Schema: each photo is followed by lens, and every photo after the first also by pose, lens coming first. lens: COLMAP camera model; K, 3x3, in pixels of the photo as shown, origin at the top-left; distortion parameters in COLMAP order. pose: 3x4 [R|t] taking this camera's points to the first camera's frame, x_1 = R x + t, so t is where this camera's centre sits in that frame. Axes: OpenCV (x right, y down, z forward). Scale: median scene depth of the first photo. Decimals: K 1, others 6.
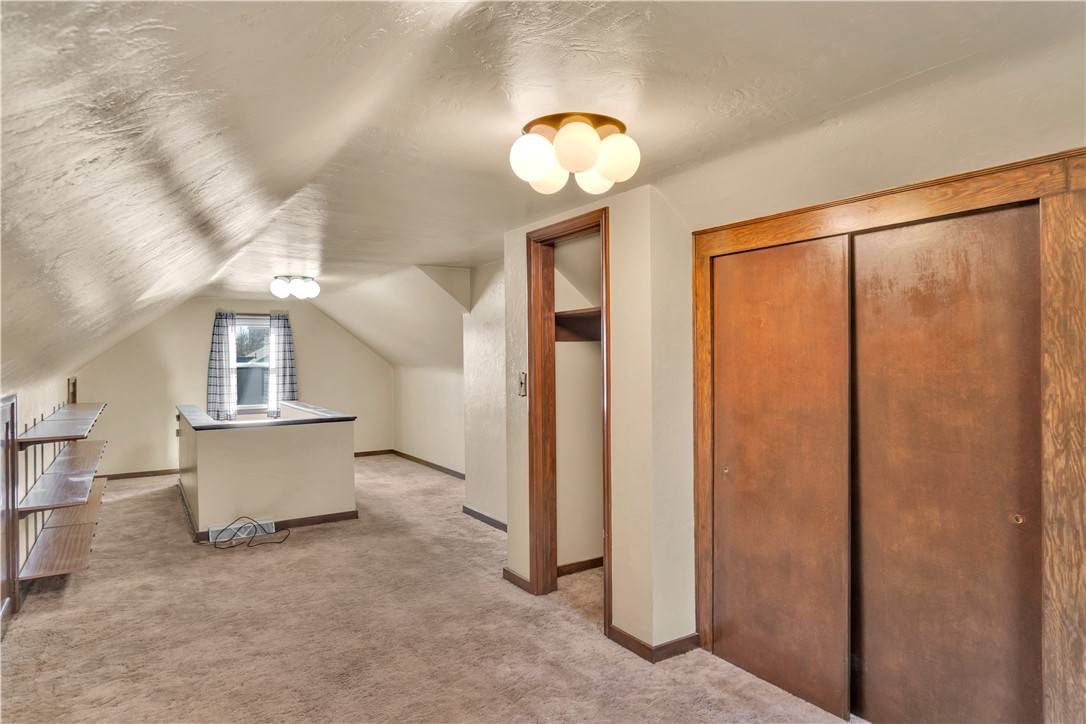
lens RADIAL K [[664.3, 0, 543.0], [0, 664.3, 362.0], [0, 0, 1]] dist [0.000242, 0.000672]
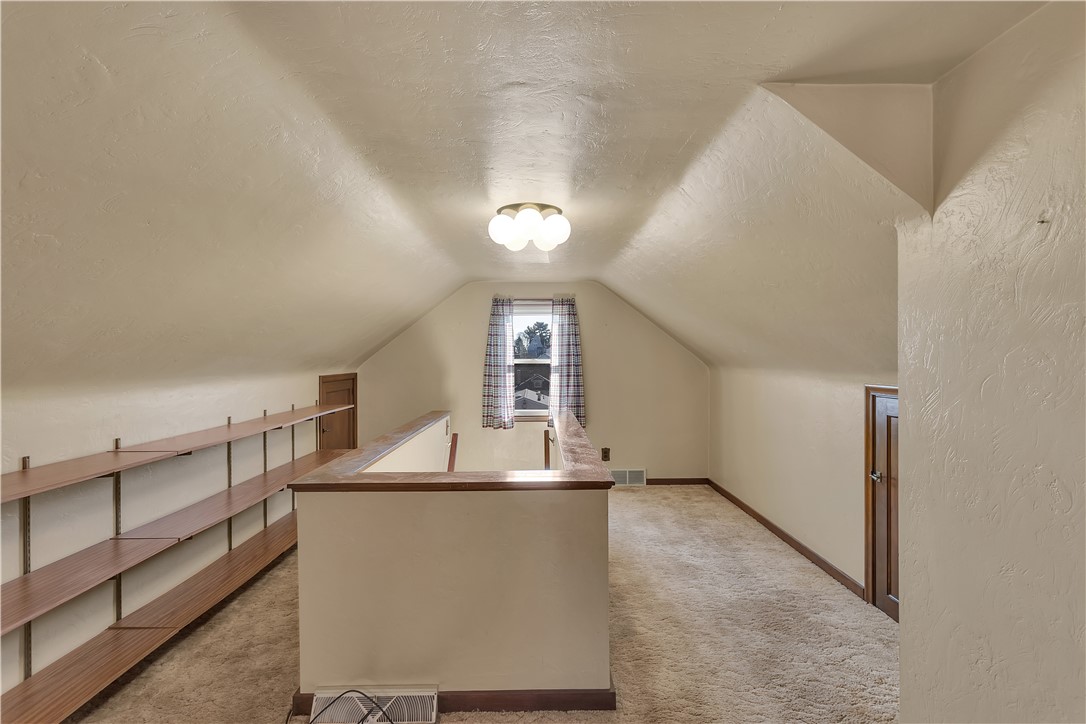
lens RADIAL K [[516.1, 0, 544.5], [0, 516.1, 360.9], [0, 0, 1]] dist [0.000271, 0.000654]
pose [[0.856762, 0.009900, -0.515618, -0.099542], [-0.009785, 0.999948, 0.002939, 0.001284], [0.515620, 0.002527, 0.856814, 0.471992]]
